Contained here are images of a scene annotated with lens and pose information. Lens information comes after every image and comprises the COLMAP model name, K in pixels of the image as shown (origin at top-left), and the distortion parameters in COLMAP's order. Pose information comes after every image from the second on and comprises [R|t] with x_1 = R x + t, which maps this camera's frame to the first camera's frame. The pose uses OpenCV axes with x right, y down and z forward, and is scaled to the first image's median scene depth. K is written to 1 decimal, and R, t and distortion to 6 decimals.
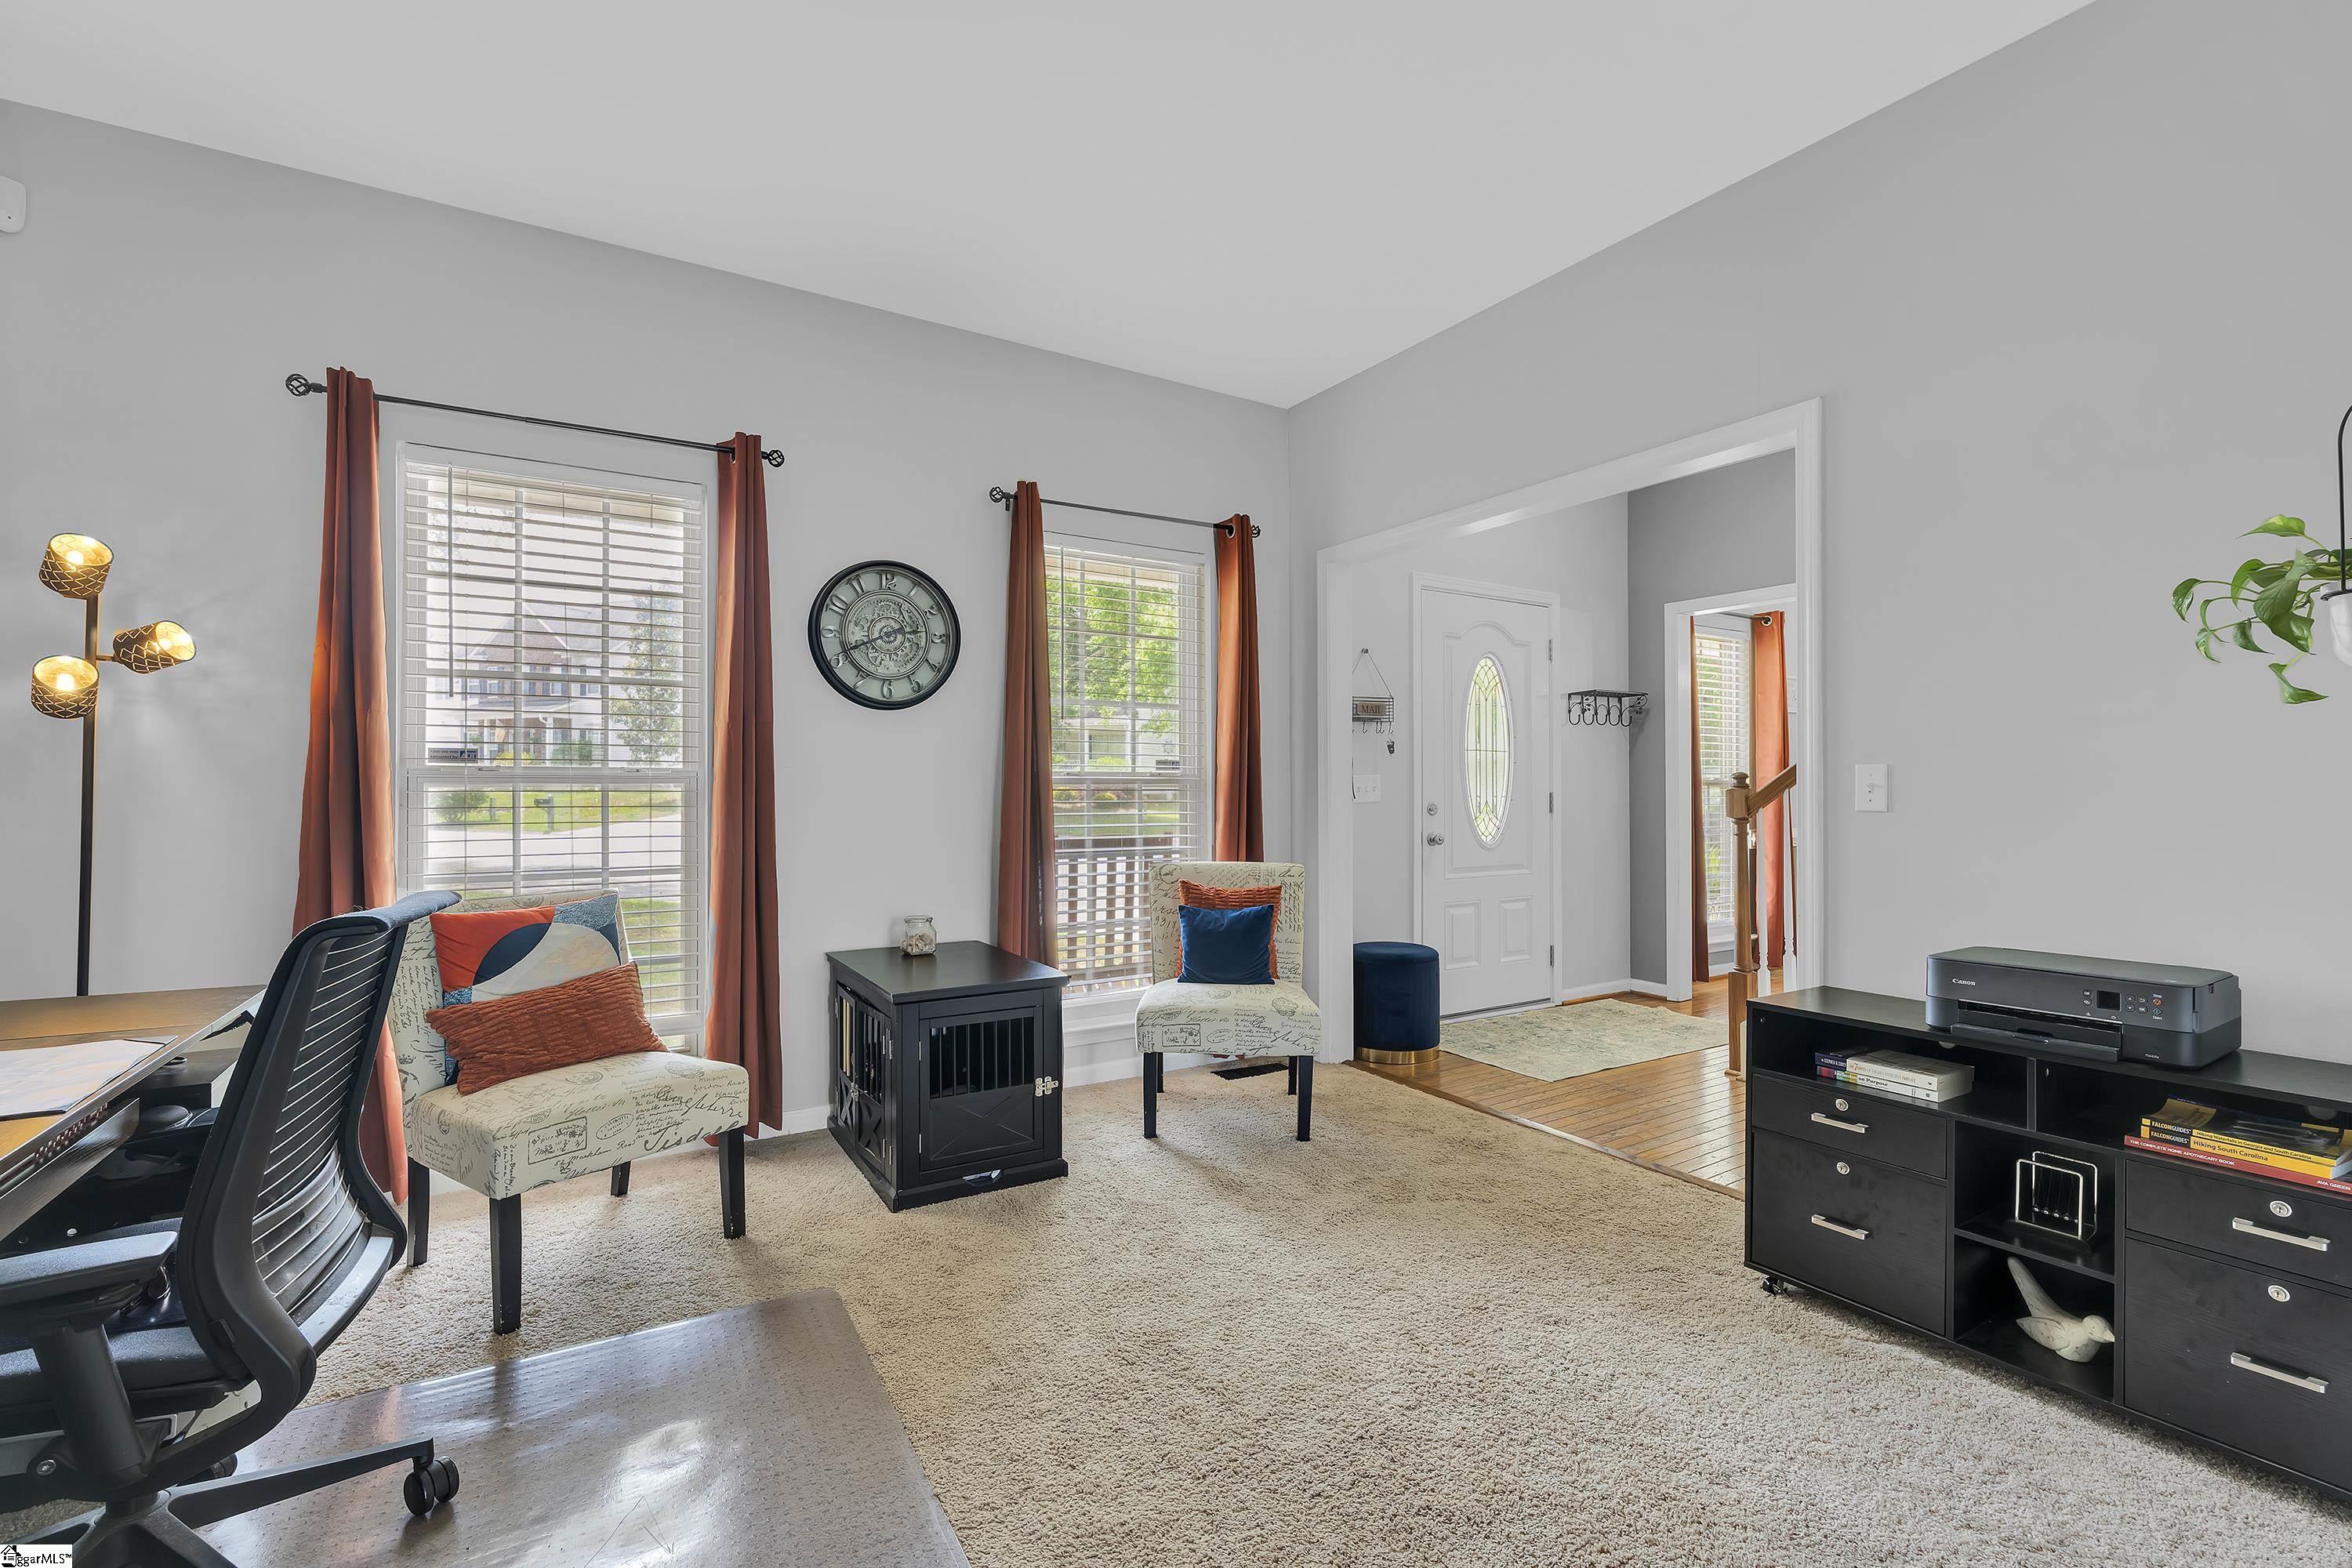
lens RADIAL K [[1041.7, 0, 1182.3], [0, 1041.7, 778.3], [0, 0, 1]] dist [0.001885, -0.000360]
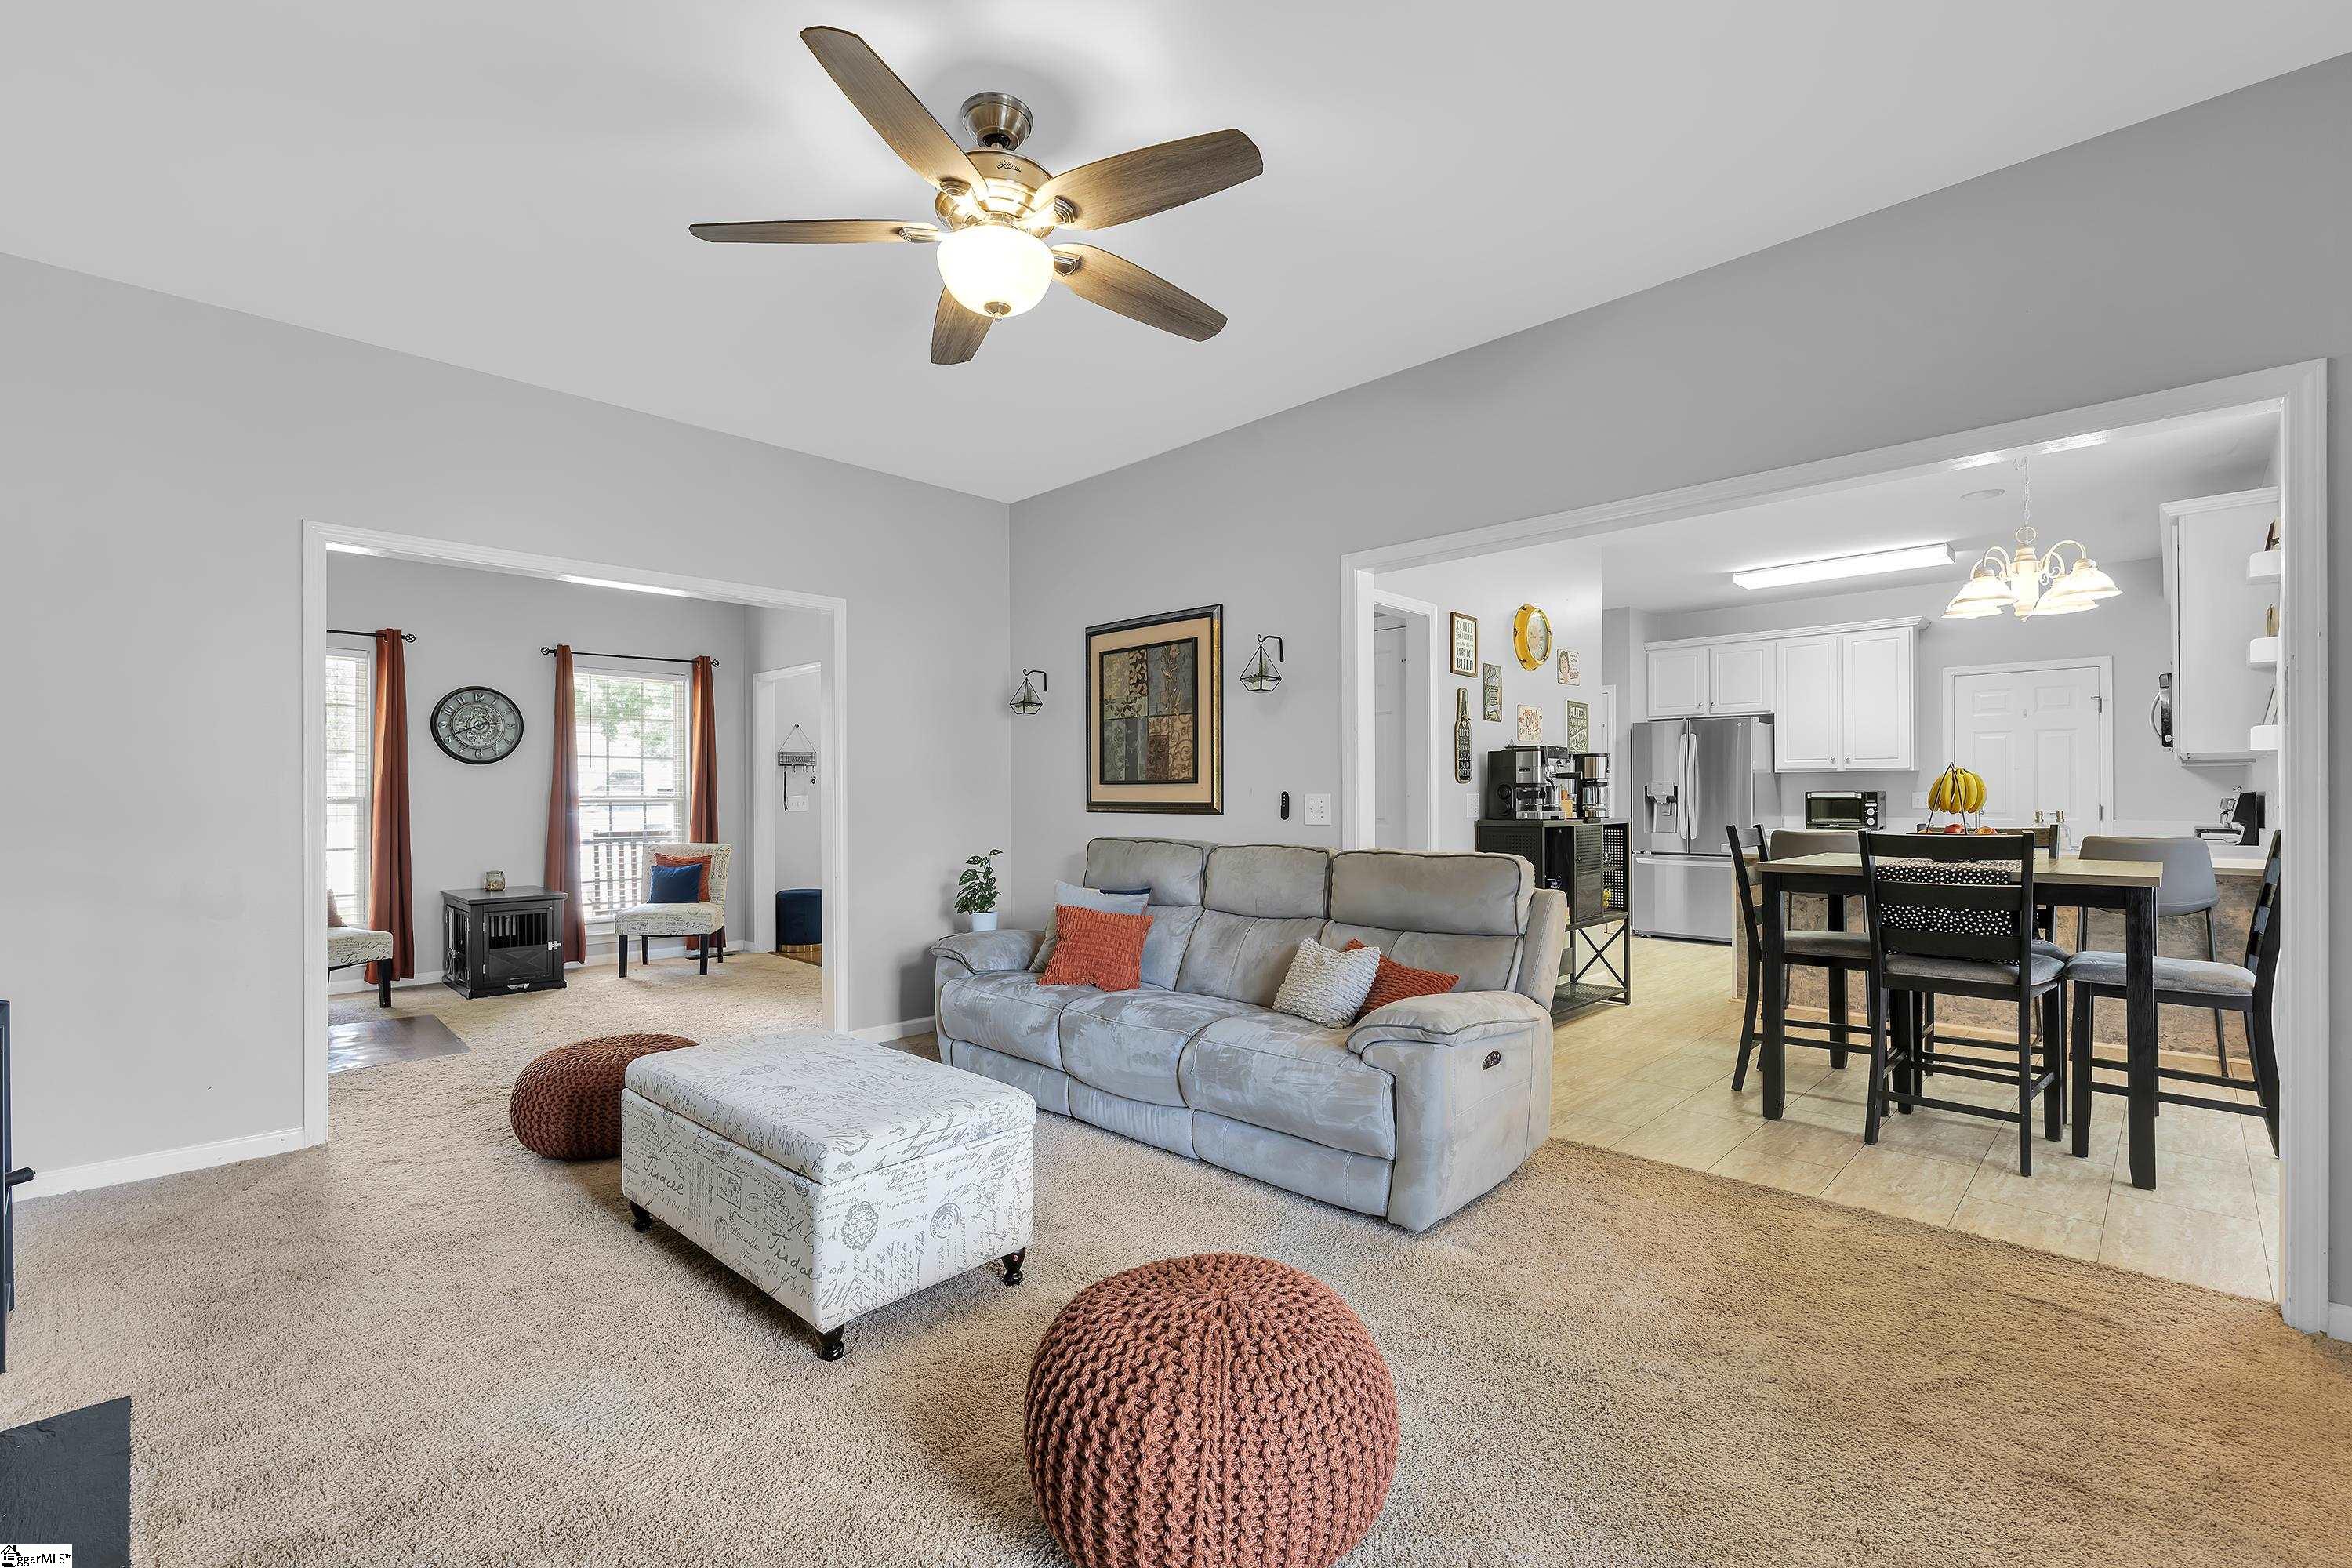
lens RADIAL K [[1041.7, 0, 1174.7], [0, 1041.7, 784.5], [0, 0, 1]] dist [0.001885, -0.000360]
pose [[0.971552, -0.002095, 0.236817, 0.414634], [0.002103, 0.999998, 0.000220, -0.023086], [-0.236817, 0.000284, 0.971554, -0.951920]]
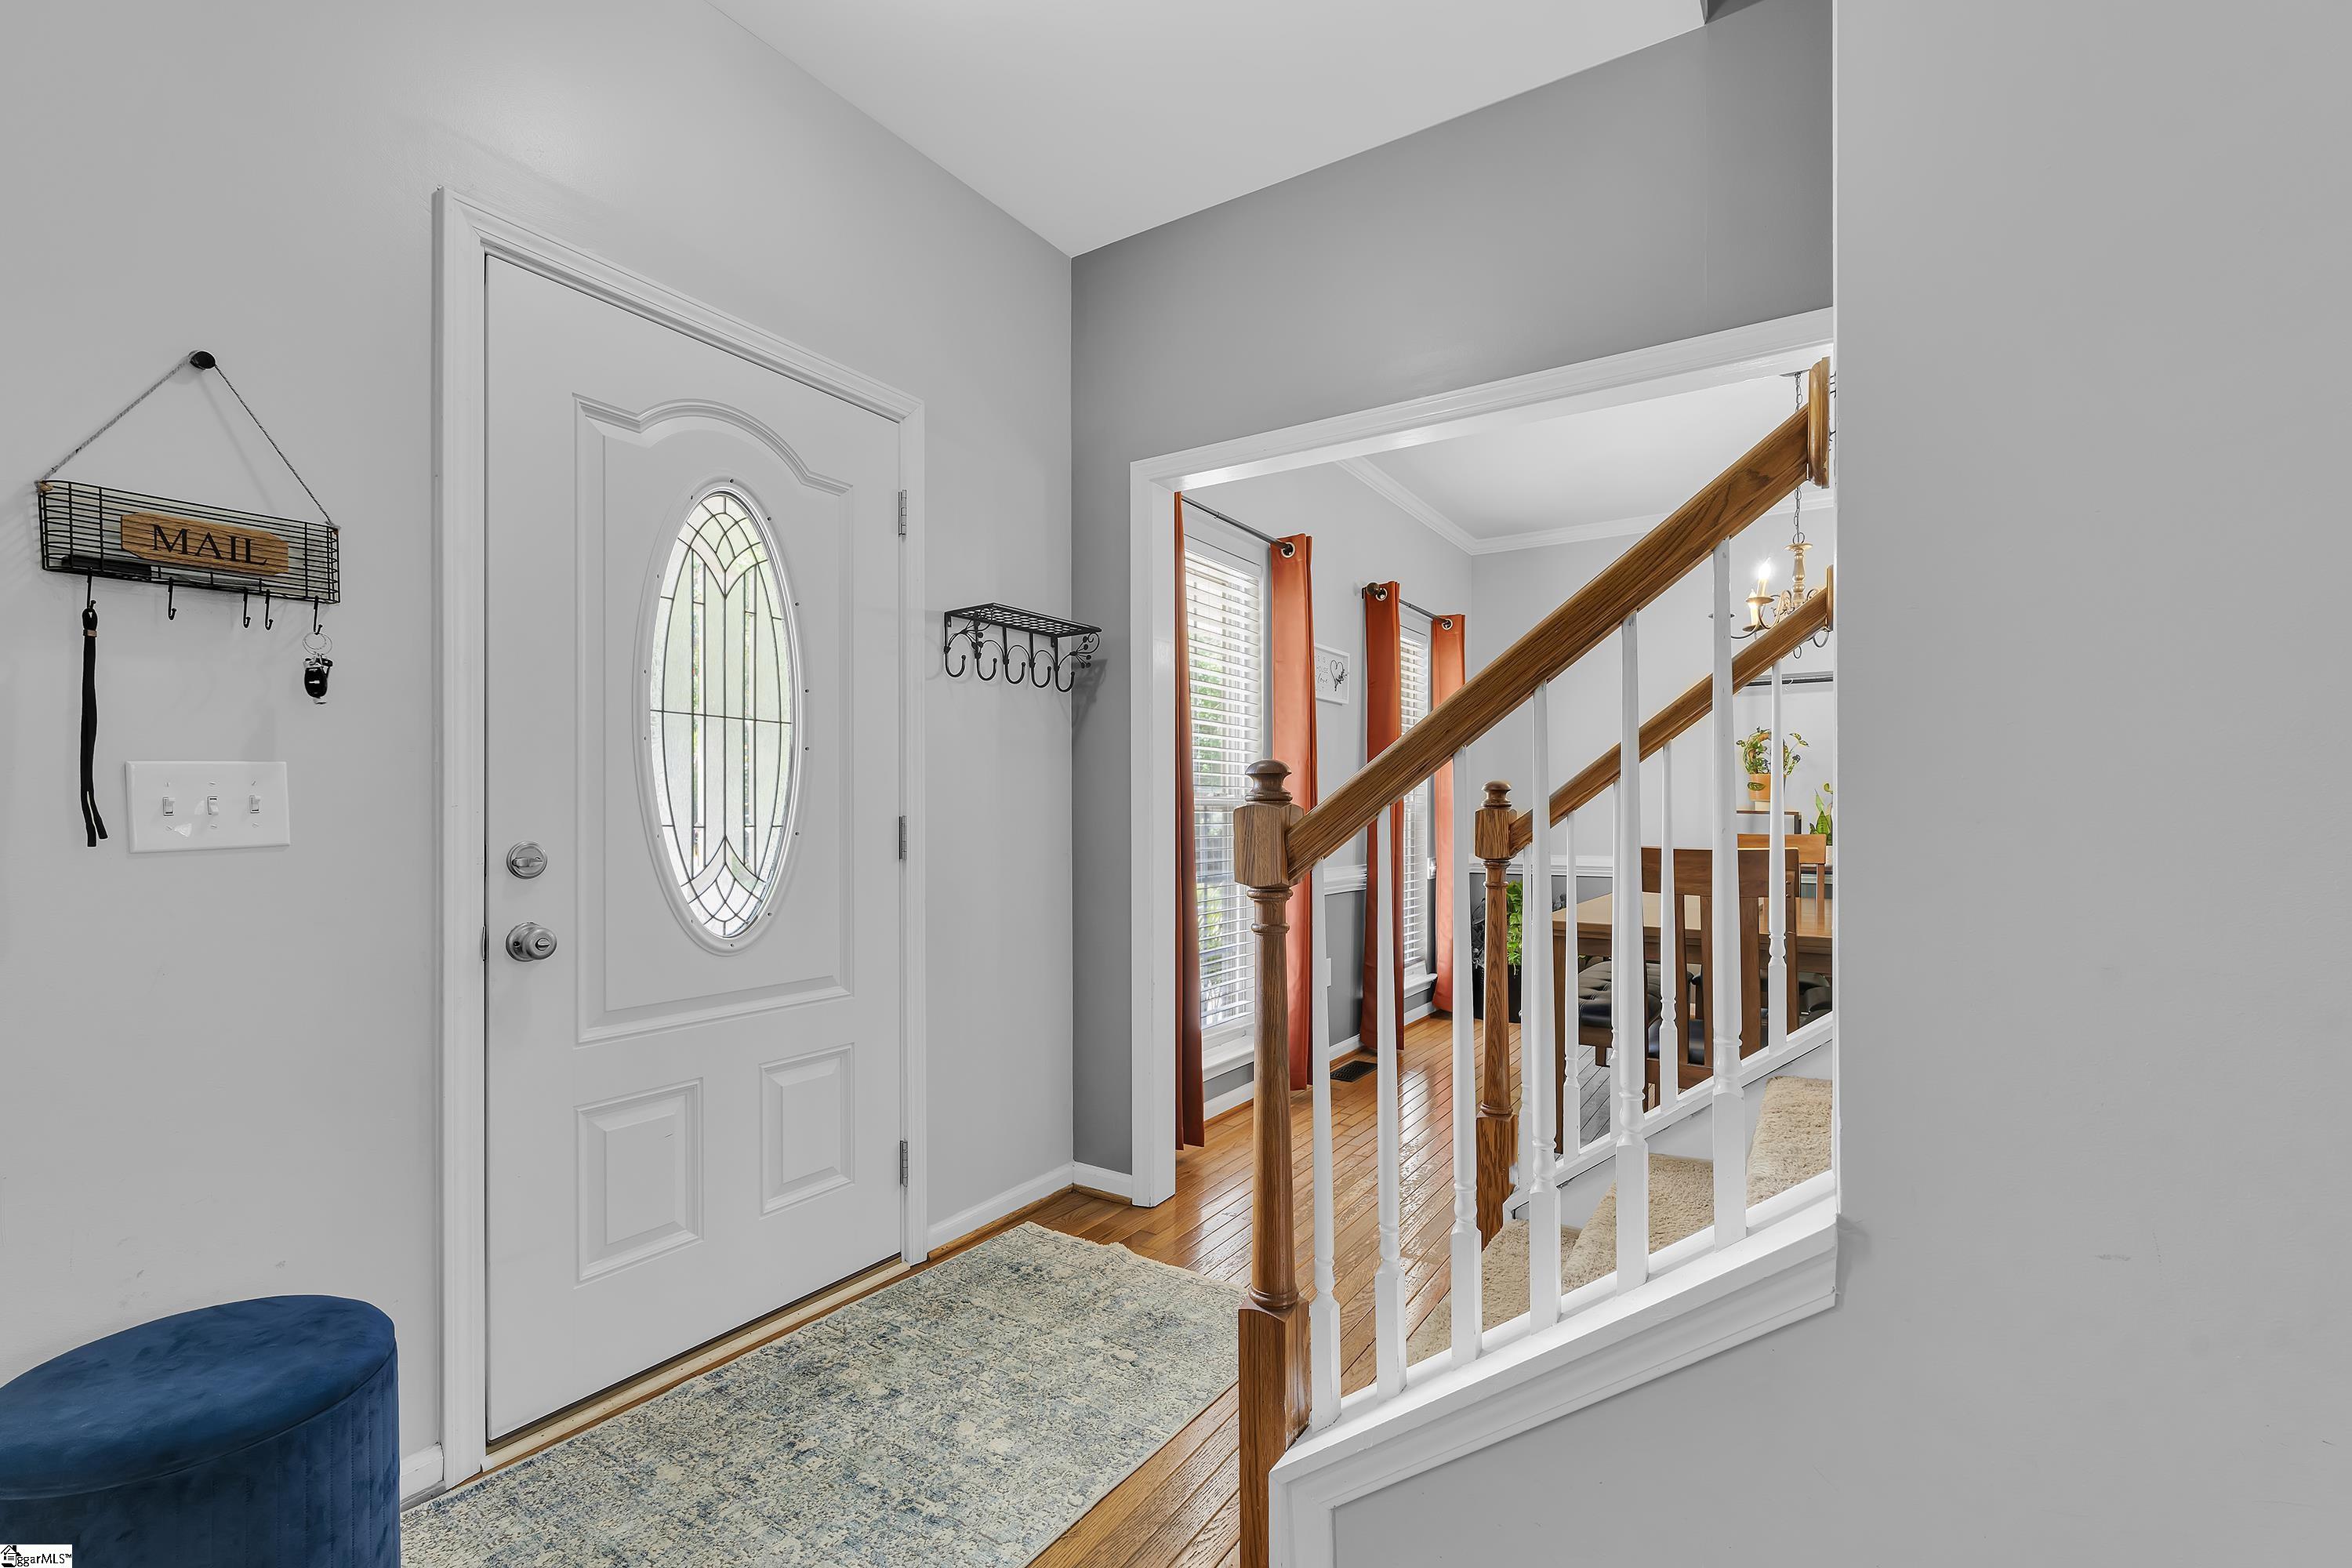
lens RADIAL K [[1041.7, 0, 1166.0], [0, 1041.7, 804.2], [0, 0, 1]] dist [0.001885, -0.000360]
pose [[0.912648, 0.003562, 0.408731, 0.339059], [-0.004012, 0.999992, 0.000244, 0.009345], [-0.408727, -0.001863, 0.912655, 0.654523]]
